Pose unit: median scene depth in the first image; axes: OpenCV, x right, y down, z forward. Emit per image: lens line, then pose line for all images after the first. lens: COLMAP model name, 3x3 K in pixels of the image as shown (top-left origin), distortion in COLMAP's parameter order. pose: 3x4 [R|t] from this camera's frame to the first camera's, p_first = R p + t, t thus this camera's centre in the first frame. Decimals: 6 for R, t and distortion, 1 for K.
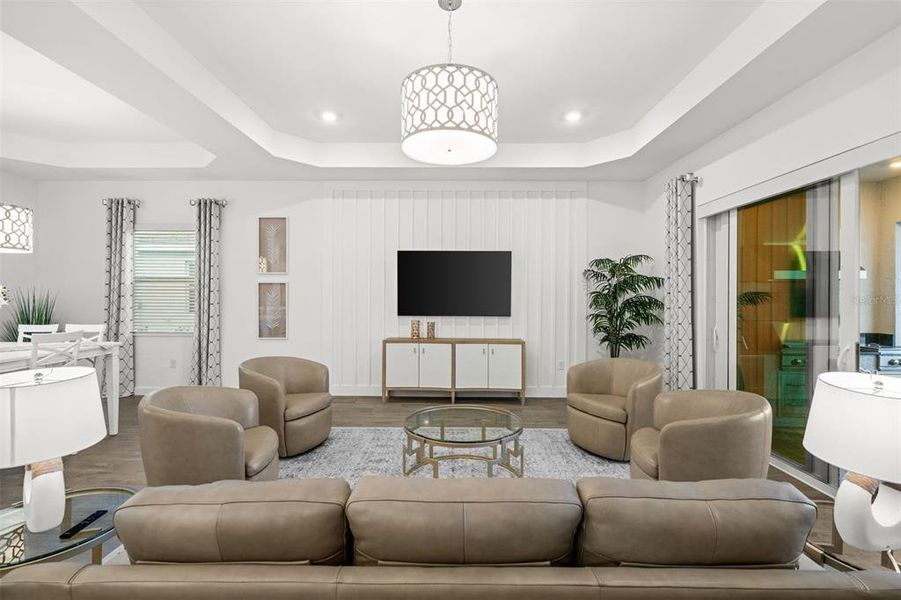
lens RADIAL K [[402.9, 0, 447.5], [0, 402.9, 297.8], [0, 0, 1]] dist [-0.003100, 0.000417]
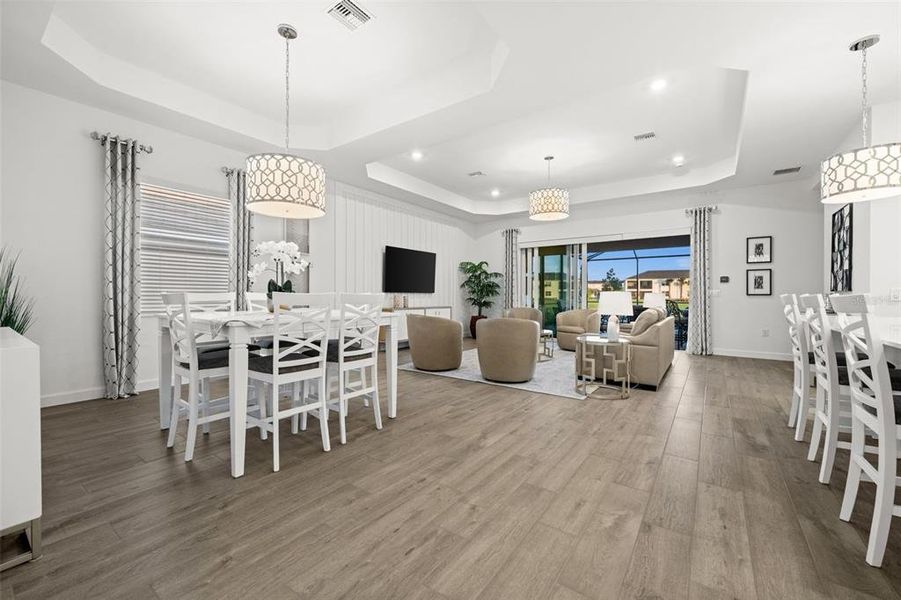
lens RADIAL K [[361.2, 0, 449.1], [0, 361.2, 297.8], [0, 0, 1]] dist [-0.001348, 0.000885]
pose [[0.581382, -0.008469, 0.813587, -1.087129], [0.000223, 0.999947, 0.010250, 0.054627], [-0.813631, -0.005778, 0.581353, 0.093099]]
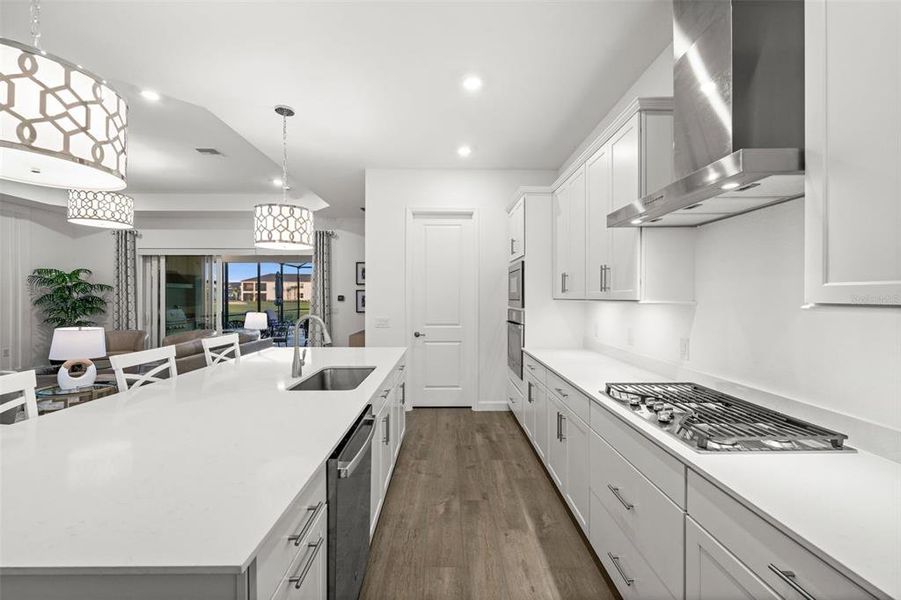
lens RADIAL K [[361.2, 0, 449.5], [0, 361.2, 297.3], [0, 0, 1]] dist [-0.001348, 0.000885]
pose [[-0.018501, -0.005777, 0.999812, -0.906076], [0.000158, 0.999983, 0.005781, -0.007904], [-0.999829, 0.000264, -0.018500, -0.351726]]
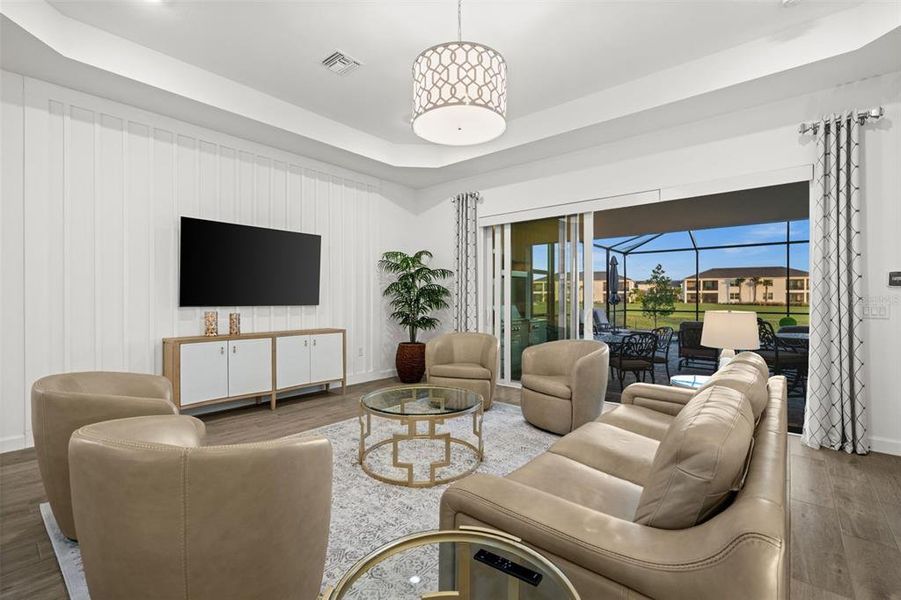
lens RADIAL K [[402.9, 0, 449.3], [0, 402.9, 301.3], [0, 0, 1]] dist [-0.003100, 0.000417]
pose [[0.641452, -0.010136, 0.767096, -0.393286], [0.002010, 0.999931, 0.011532, 0.028817], [-0.767160, -0.005856, 0.641429, 0.176827]]
